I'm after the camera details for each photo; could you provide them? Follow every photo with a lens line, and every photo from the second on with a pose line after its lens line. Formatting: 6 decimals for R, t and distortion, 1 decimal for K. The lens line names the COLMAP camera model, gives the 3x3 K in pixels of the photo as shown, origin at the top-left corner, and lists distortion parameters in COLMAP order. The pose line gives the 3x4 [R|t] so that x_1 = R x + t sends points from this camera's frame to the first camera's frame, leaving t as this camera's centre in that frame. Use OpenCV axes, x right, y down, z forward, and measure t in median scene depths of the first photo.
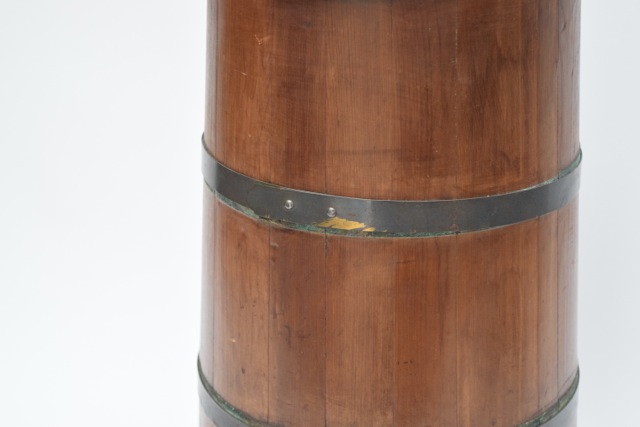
lens RADIAL K [[1406.3, 0, 331.9], [0, 1406.3, 209.6], [0, 0, 1]] dist [0.087710, 0.000000]
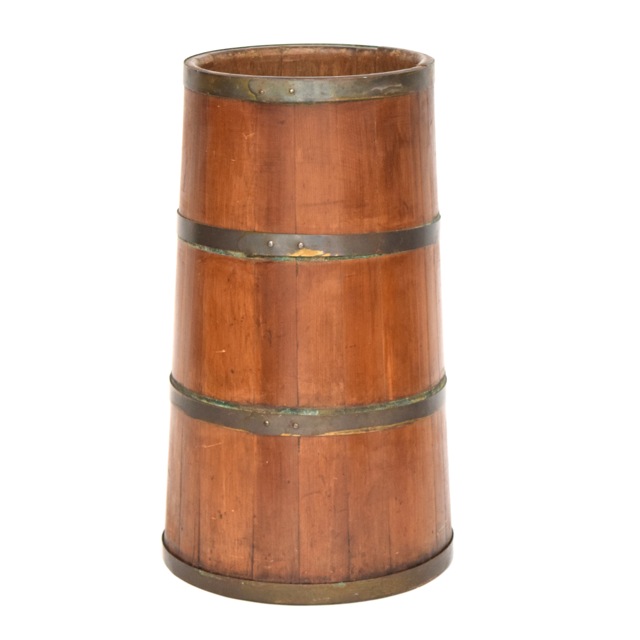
lens RADIAL K [[2134.8, 0, 322.0], [0, 2134.8, 320.0], [0, 0, 1]] dist [0.020014, 0.000000]
pose [[0.963379, -0.063224, 0.260582, -0.579781], [0.094738, 0.989384, -0.110198, 0.334866], [-0.250849, 0.130849, 0.959142, -1.198438]]
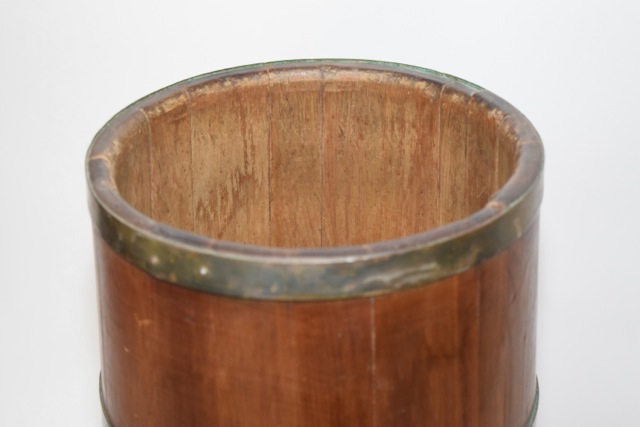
lens RADIAL K [[1200.0, 0, 316.9], [0, 1200.0, 215.2], [0, 0, 1]] dist [0.058261, 0.000000]
pose [[0.998839, 0.010991, -0.046905, 0.083188], [-0.004500, 0.990655, 0.136315, -0.273995], [0.047965, -0.135946, 0.989554, 0.313085]]
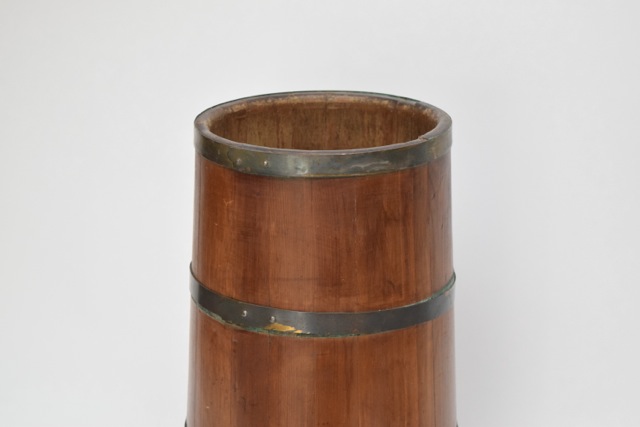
lens RADIAL K [[1406.3, 0, 319.8], [0, 1406.3, 214.1], [0, 0, 1]] dist [0.087710, 0.000000]
pose [[0.999340, 0.015973, -0.032640, 0.094640], [-0.017998, 0.997868, -0.062733, -0.016538], [0.031568, 0.063279, 0.997496, -0.473131]]
